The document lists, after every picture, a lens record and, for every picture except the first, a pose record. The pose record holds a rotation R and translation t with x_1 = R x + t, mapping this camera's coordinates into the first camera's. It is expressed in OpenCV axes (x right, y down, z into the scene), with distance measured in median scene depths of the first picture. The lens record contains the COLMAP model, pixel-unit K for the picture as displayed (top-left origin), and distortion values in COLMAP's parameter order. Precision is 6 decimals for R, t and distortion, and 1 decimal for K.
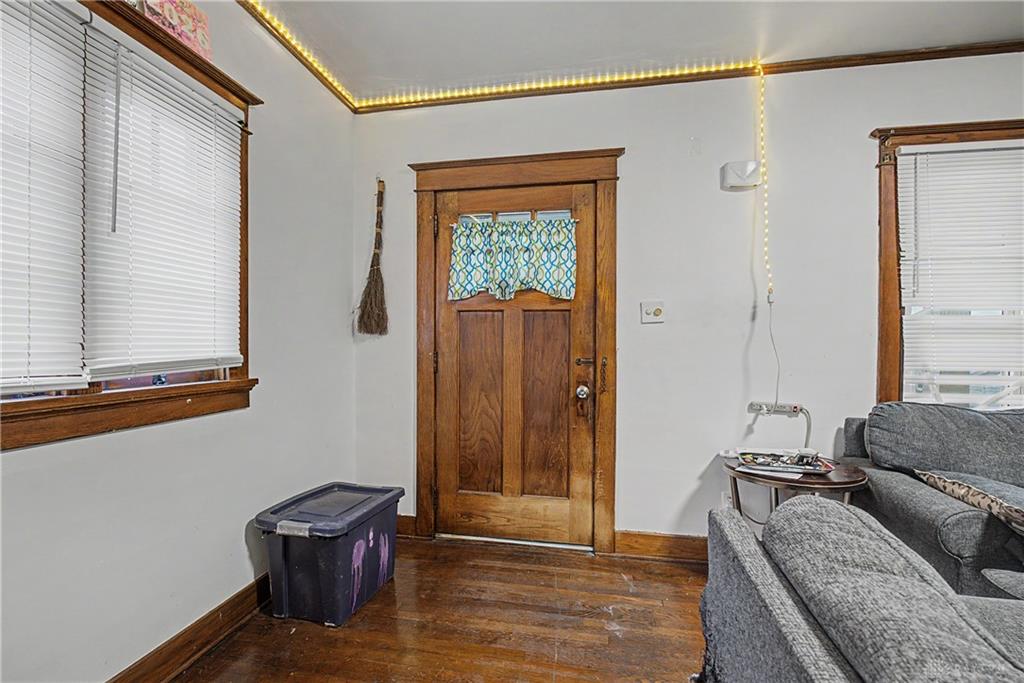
lens RADIAL K [[459.5, 0, 514.7], [0, 459.5, 346.6], [0, 0, 1]] dist [-0.009623, 0.000264]
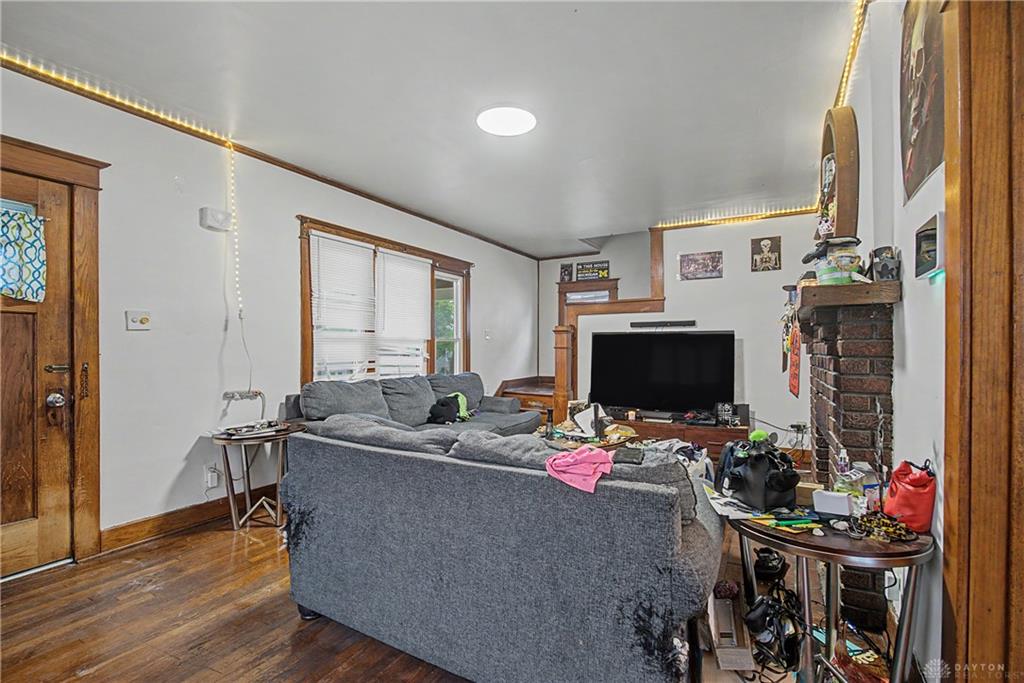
lens RADIAL K [[459.5, 0, 514.7], [0, 459.5, 346.6], [0, 0, 1]] dist [-0.009623, 0.000264]
pose [[0.321200, -0.004711, 0.947000, -0.447576], [0.013328, 0.999911, 0.000454, -0.000074], [-0.946917, 0.012475, 0.321235, -0.211955]]
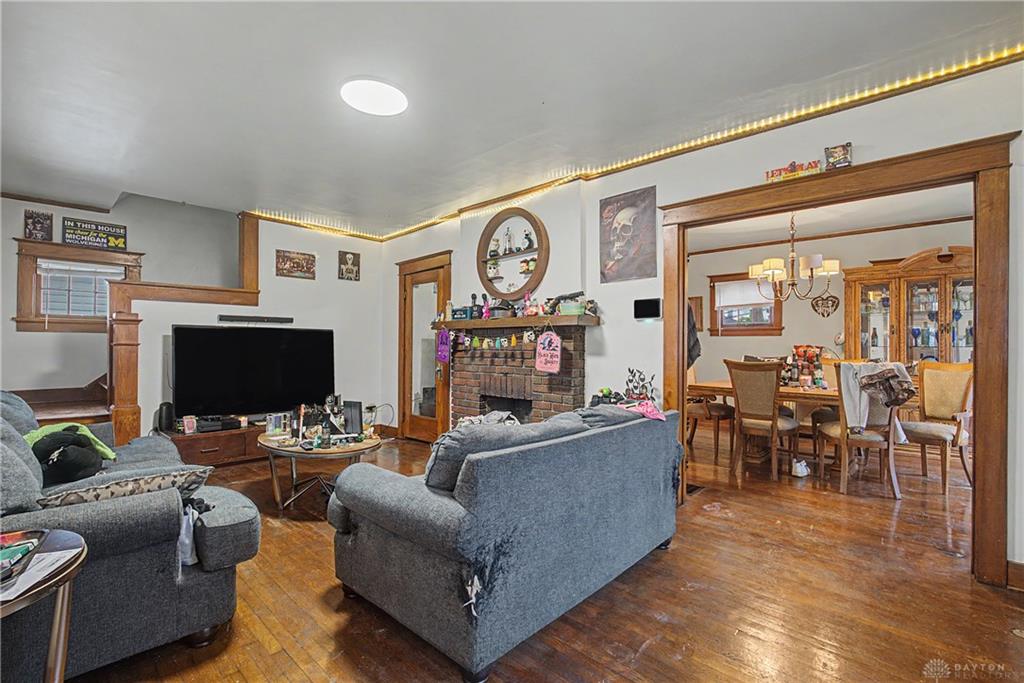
lens RADIAL K [[457.2, 0, 512.9], [0, 457.2, 343.3], [0, 0, 1]] dist [-0.007787, 0.000732]
pose [[-0.841352, -0.007391, 0.540437, -0.190549], [-0.003157, 0.999957, 0.008760, -0.011921], [-0.540479, 0.005664, -0.841339, 0.904749]]
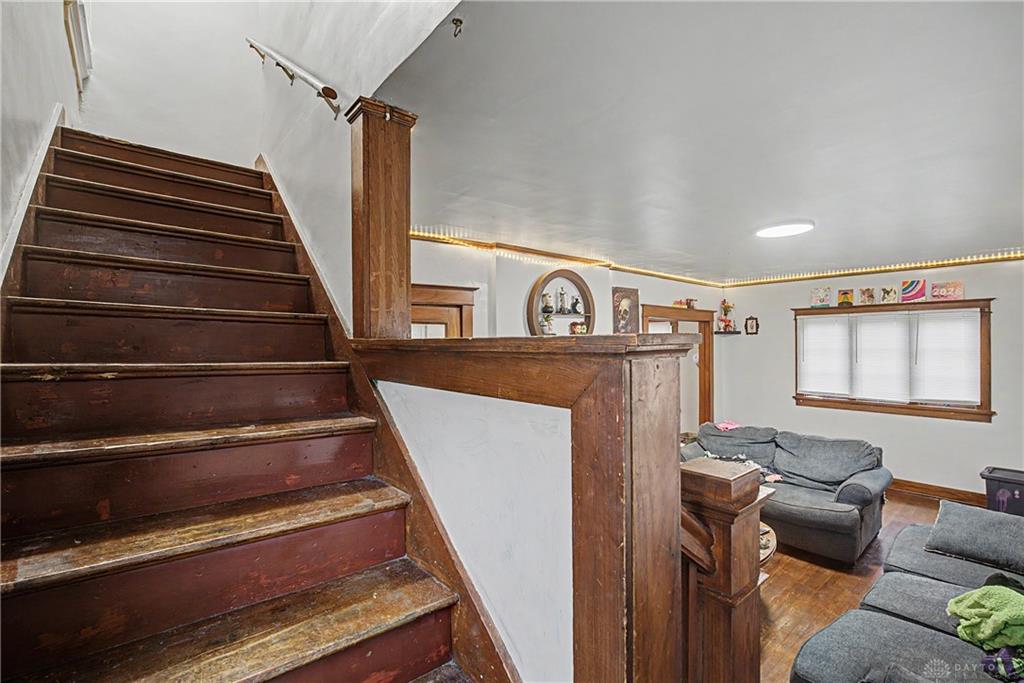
lens RADIAL K [[457.2, 0, 512.9], [0, 457.2, 343.3], [0, 0, 1]] dist [-0.007787, 0.000732]
pose [[-0.635625, -0.002339, -0.771994, 2.266389], [-0.004898, 0.999988, 0.001003, -0.220325], [0.771982, 0.004419, -0.635629, 0.431300]]
